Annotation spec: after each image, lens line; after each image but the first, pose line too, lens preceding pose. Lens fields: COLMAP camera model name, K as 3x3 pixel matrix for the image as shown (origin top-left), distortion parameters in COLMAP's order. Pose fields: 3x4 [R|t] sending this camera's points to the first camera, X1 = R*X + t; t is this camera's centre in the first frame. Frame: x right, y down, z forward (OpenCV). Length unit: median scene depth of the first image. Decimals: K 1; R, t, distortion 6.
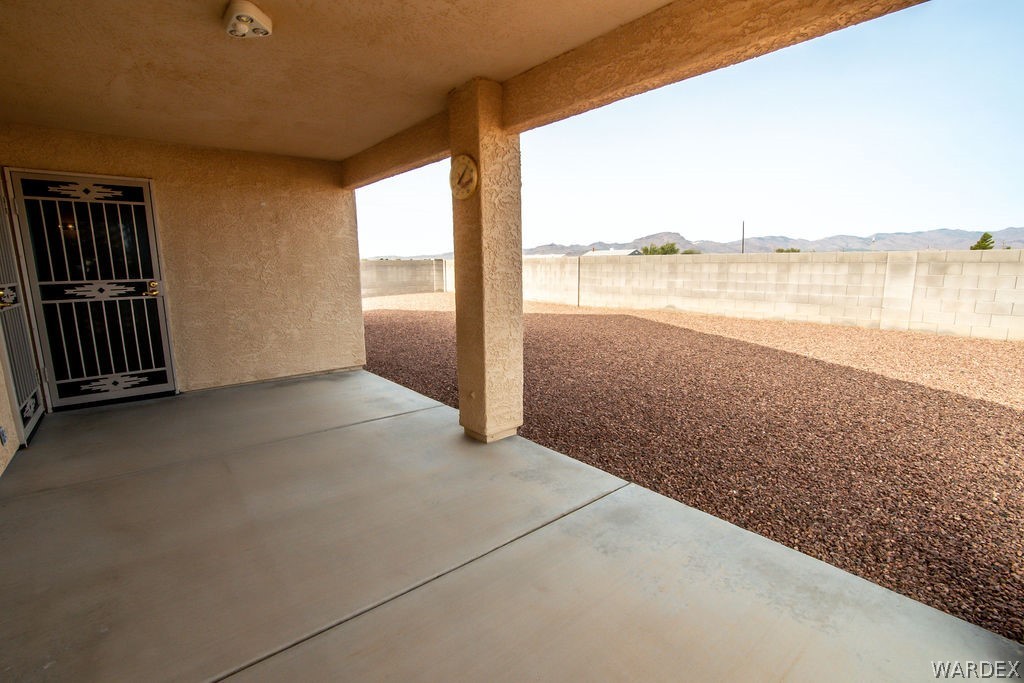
lens RADIAL K [[458.7, 0, 504.0], [0, 458.7, 341.4], [0, 0, 1]] dist [-0.019907, -0.000081]
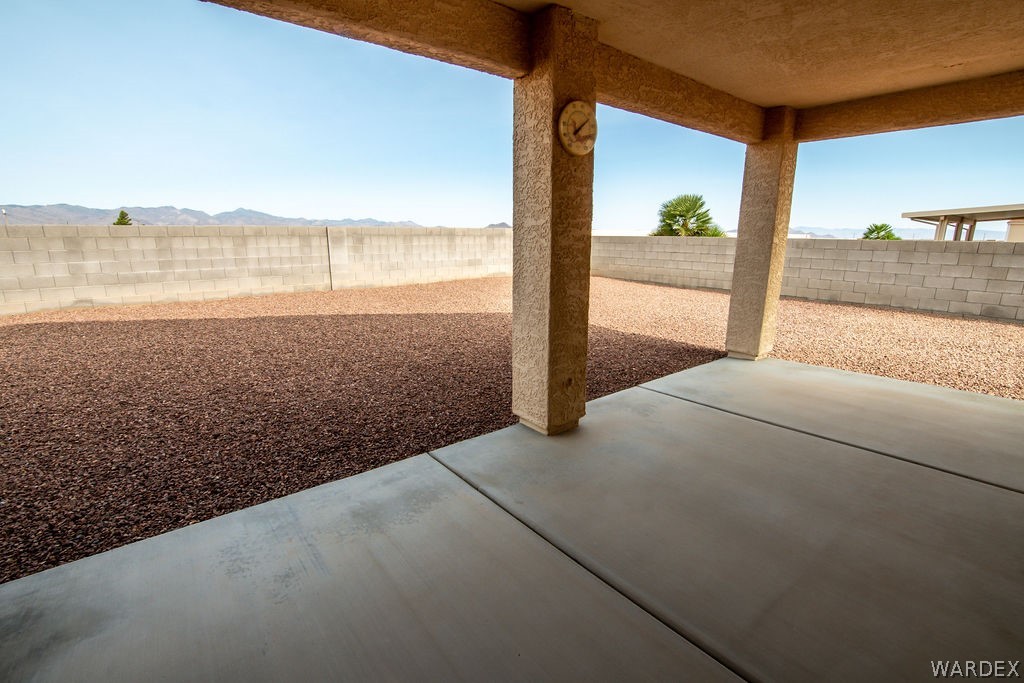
lens RADIAL K [[458.7, 0, 507.8], [0, 458.7, 339.8], [0, 0, 1]] dist [-0.019907, -0.000081]
pose [[0.029929, -0.215232, 0.976104, -0.378307], [0.167753, 0.963772, 0.207369, -0.068927], [-0.985375, 0.157538, 0.064951, 0.428550]]
